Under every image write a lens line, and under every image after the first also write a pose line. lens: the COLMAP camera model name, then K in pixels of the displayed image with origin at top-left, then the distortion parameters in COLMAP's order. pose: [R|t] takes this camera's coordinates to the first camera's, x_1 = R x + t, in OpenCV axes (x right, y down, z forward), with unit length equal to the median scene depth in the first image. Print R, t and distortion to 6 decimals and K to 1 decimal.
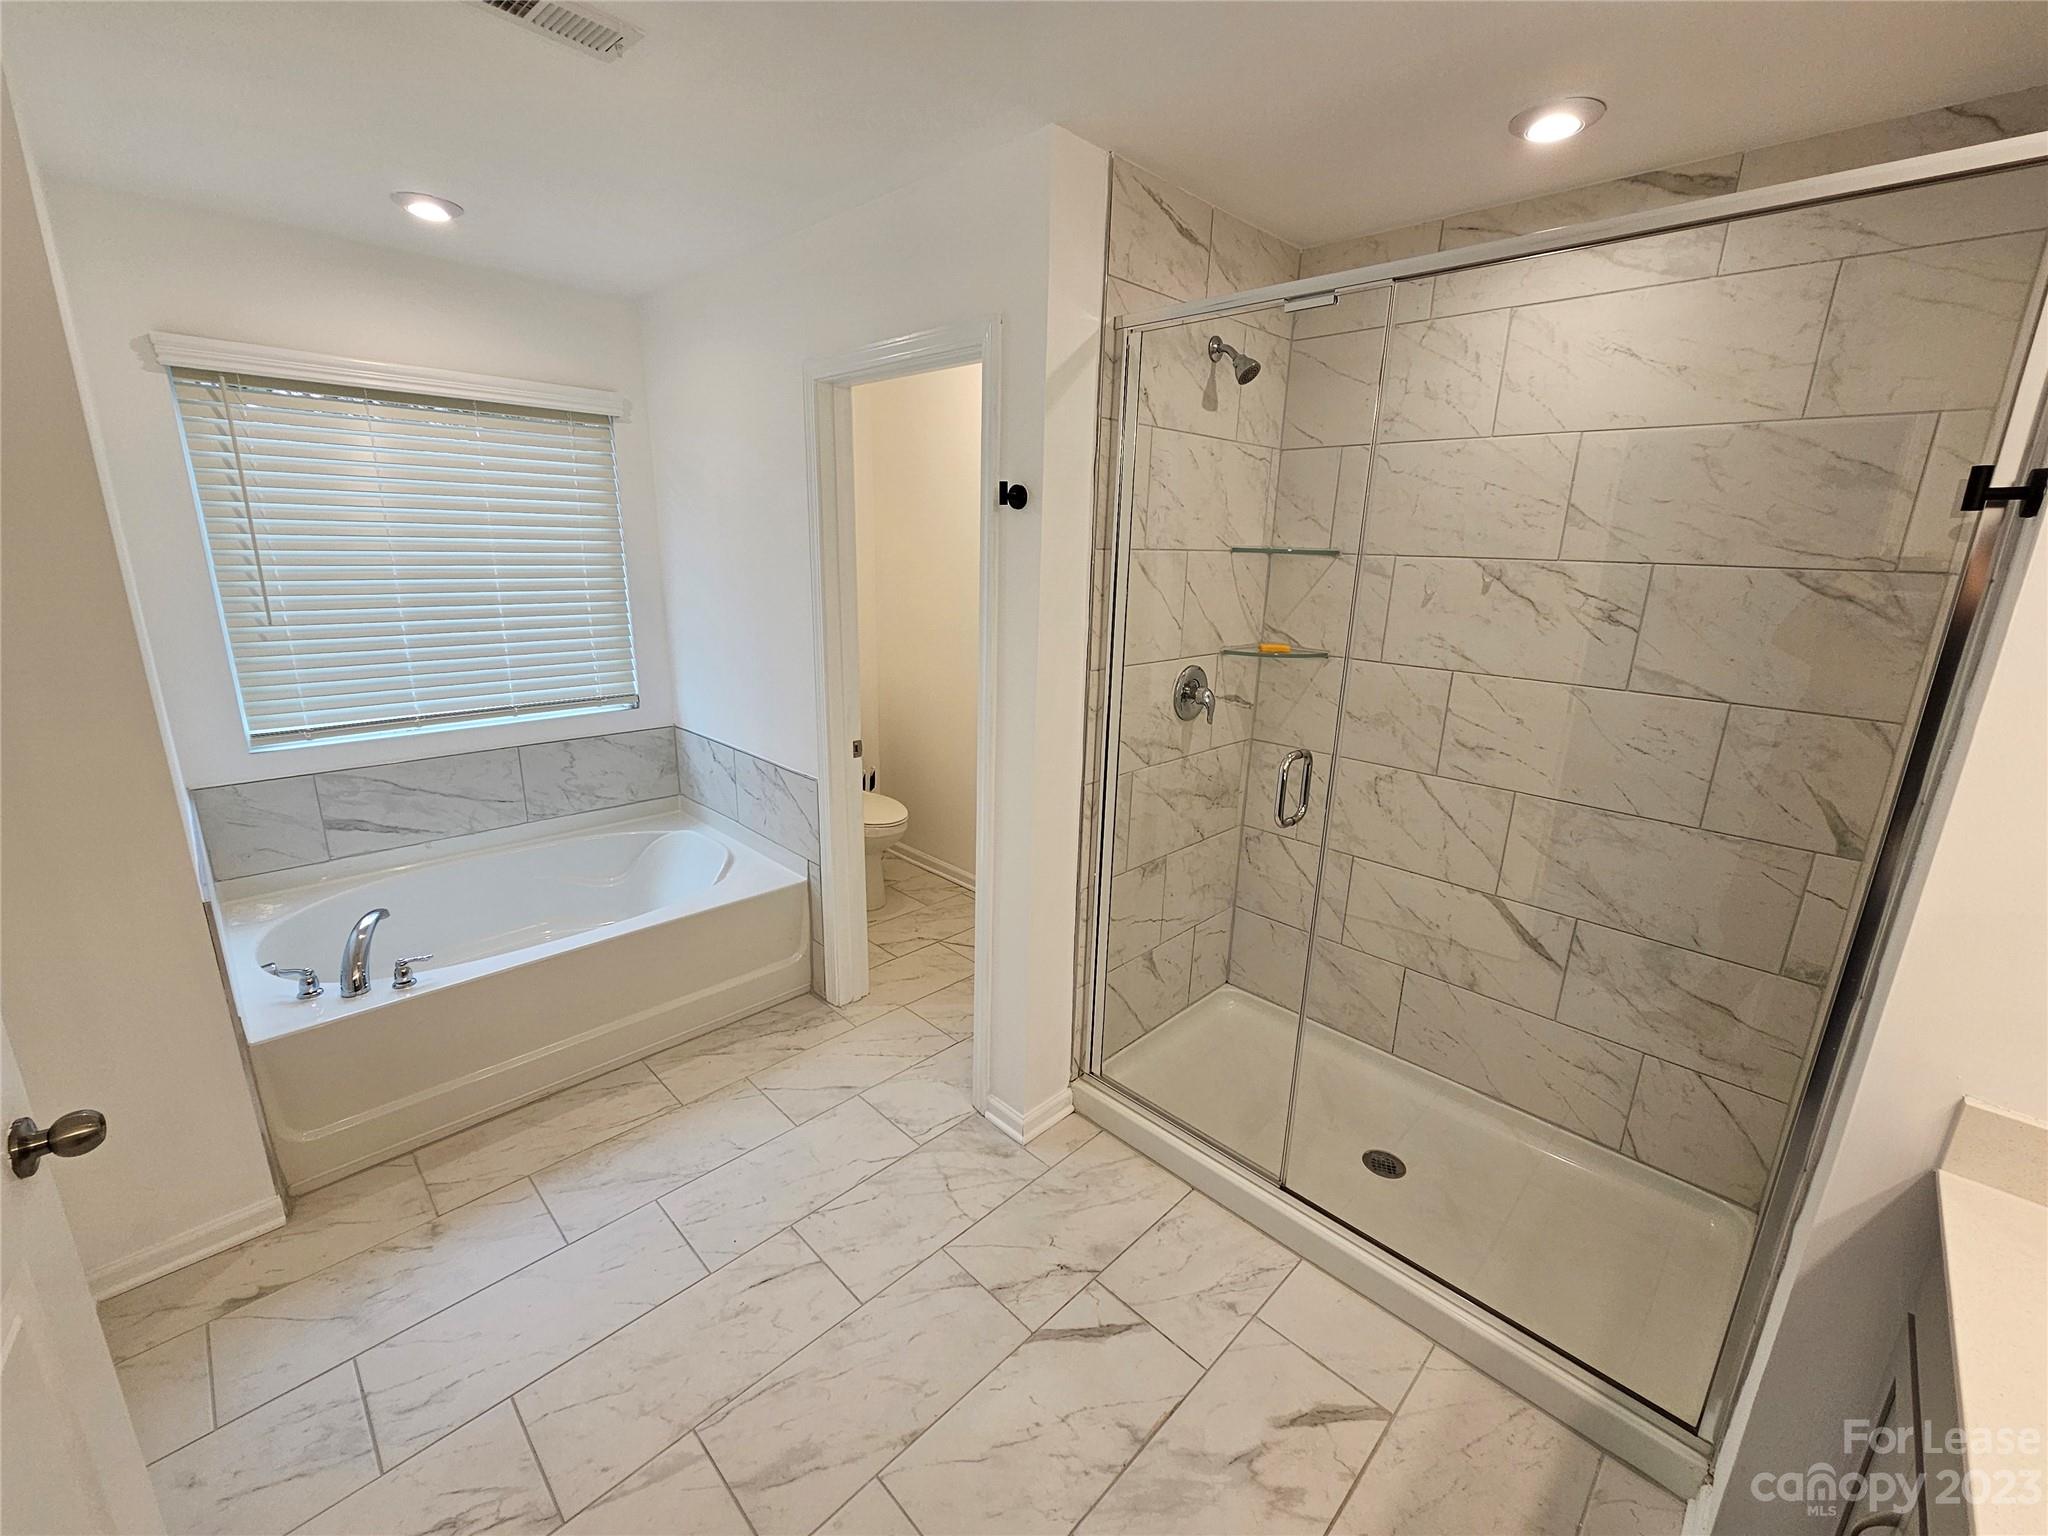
lens RADIAL K [[858.4, 0, 1005.5], [0, 858.4, 769.3], [0, 0, 1]] dist [-0.003996, 0.000772]
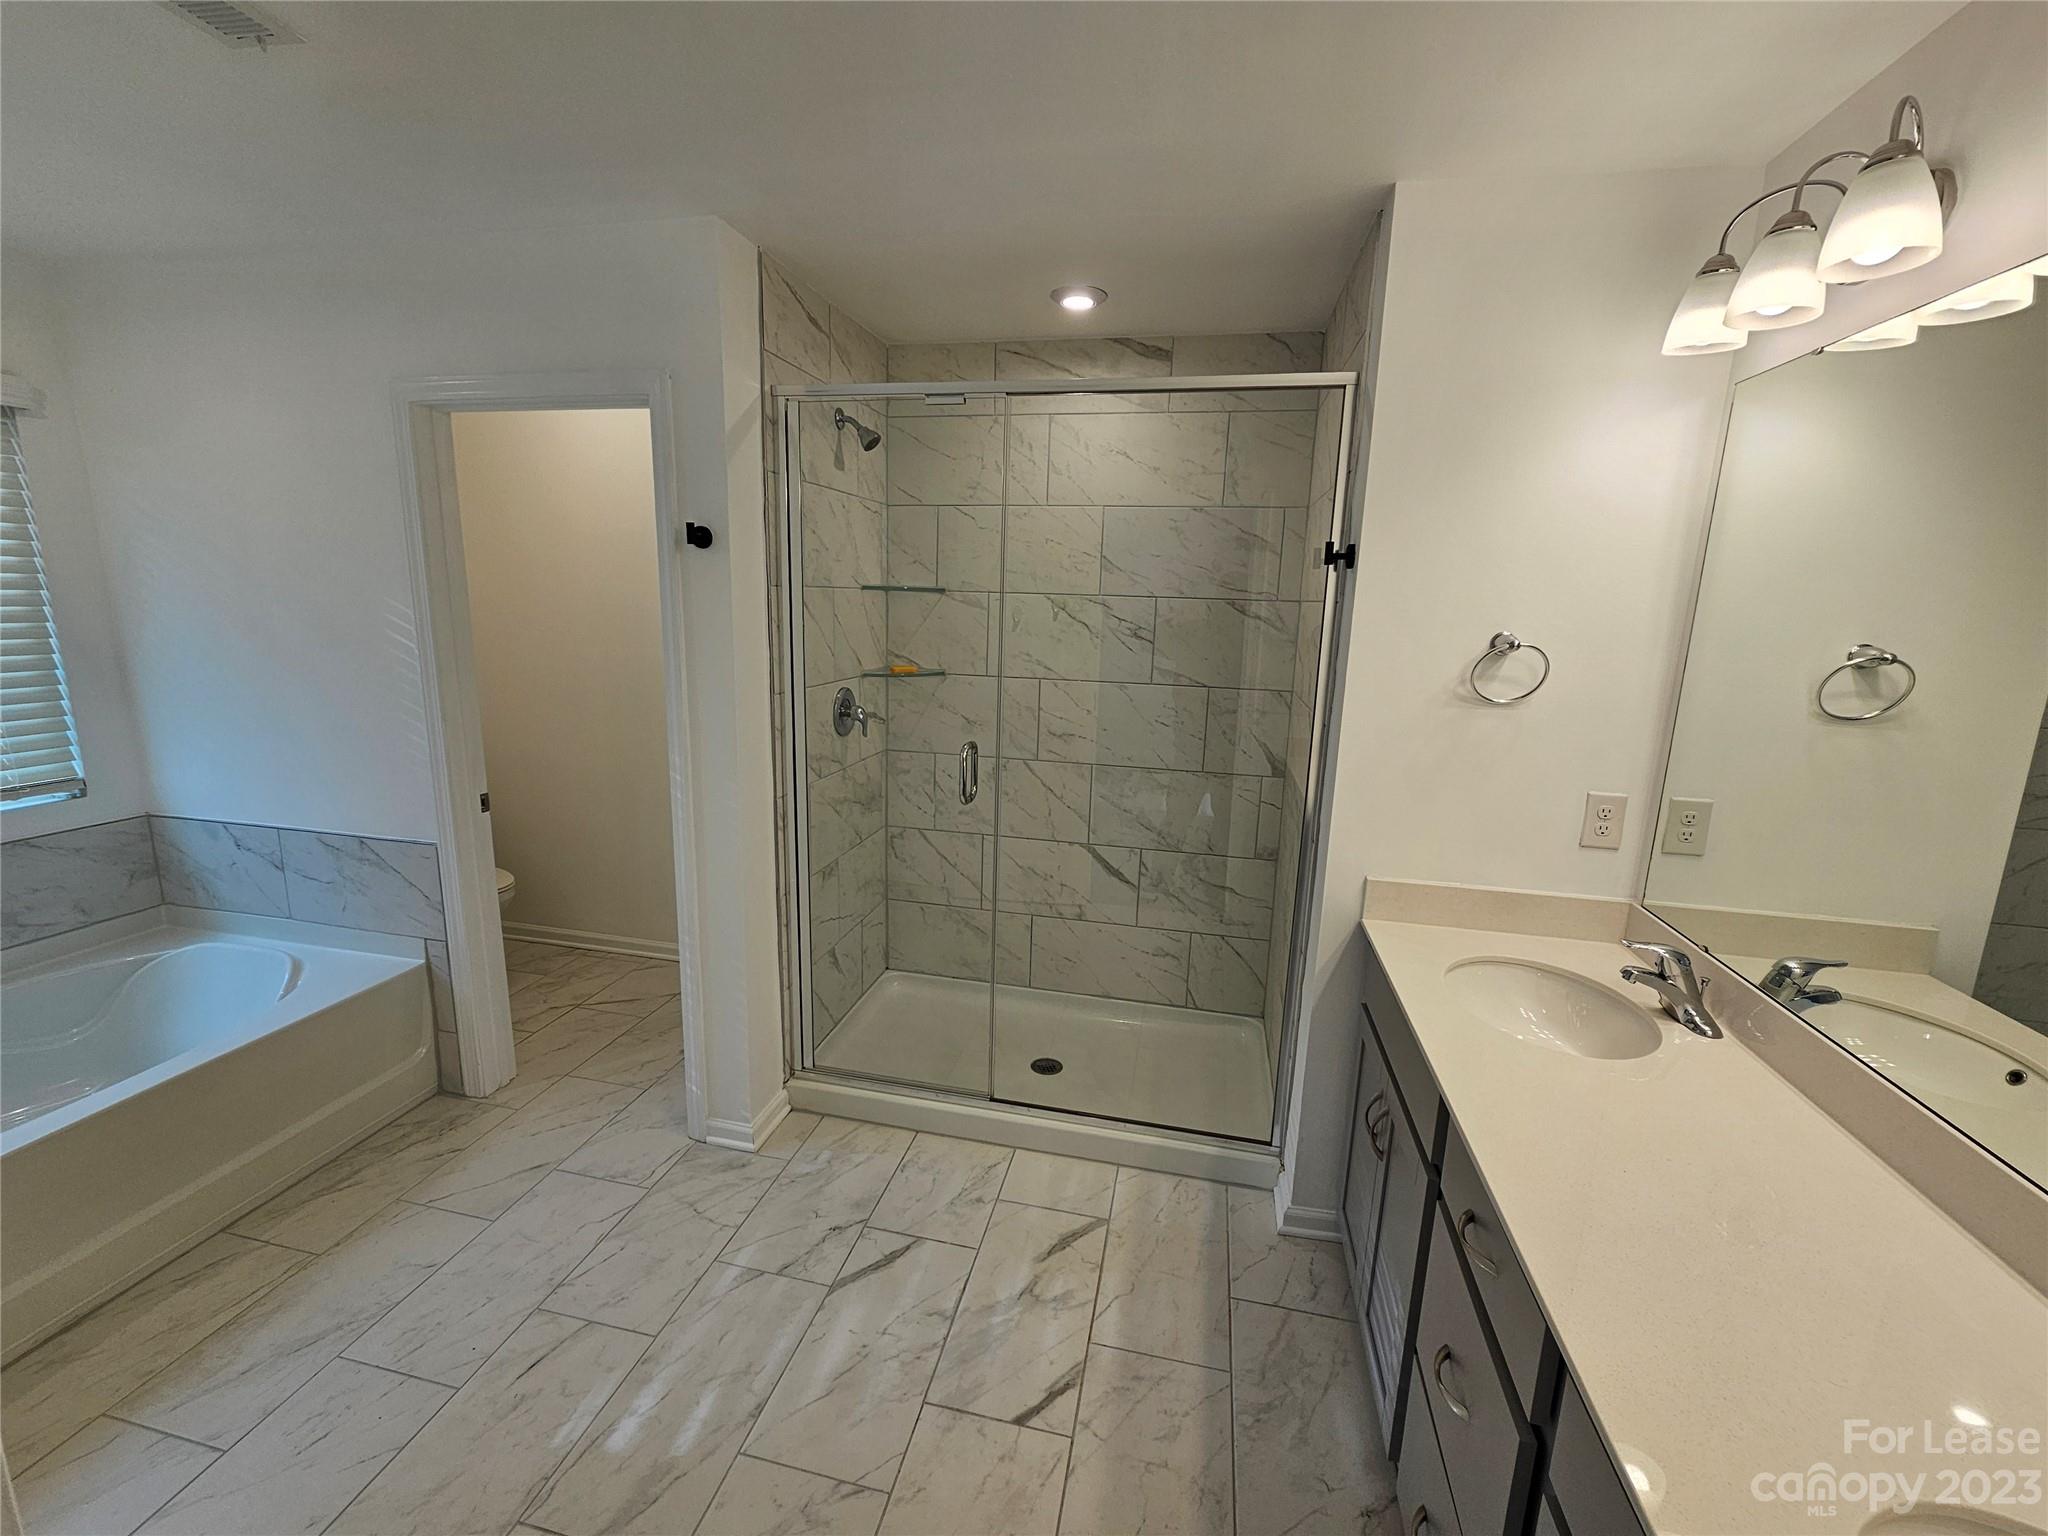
lens RADIAL K [[858.4, 0, 1030.5], [0, 858.4, 767.9], [0, 0, 1]] dist [-0.003996, 0.000772]
pose [[0.838282, -0.107453, 0.534544, -0.218135], [0.133496, 0.990997, -0.010142, 0.033395], [-0.528642, 0.079861, 0.845080, -0.098732]]
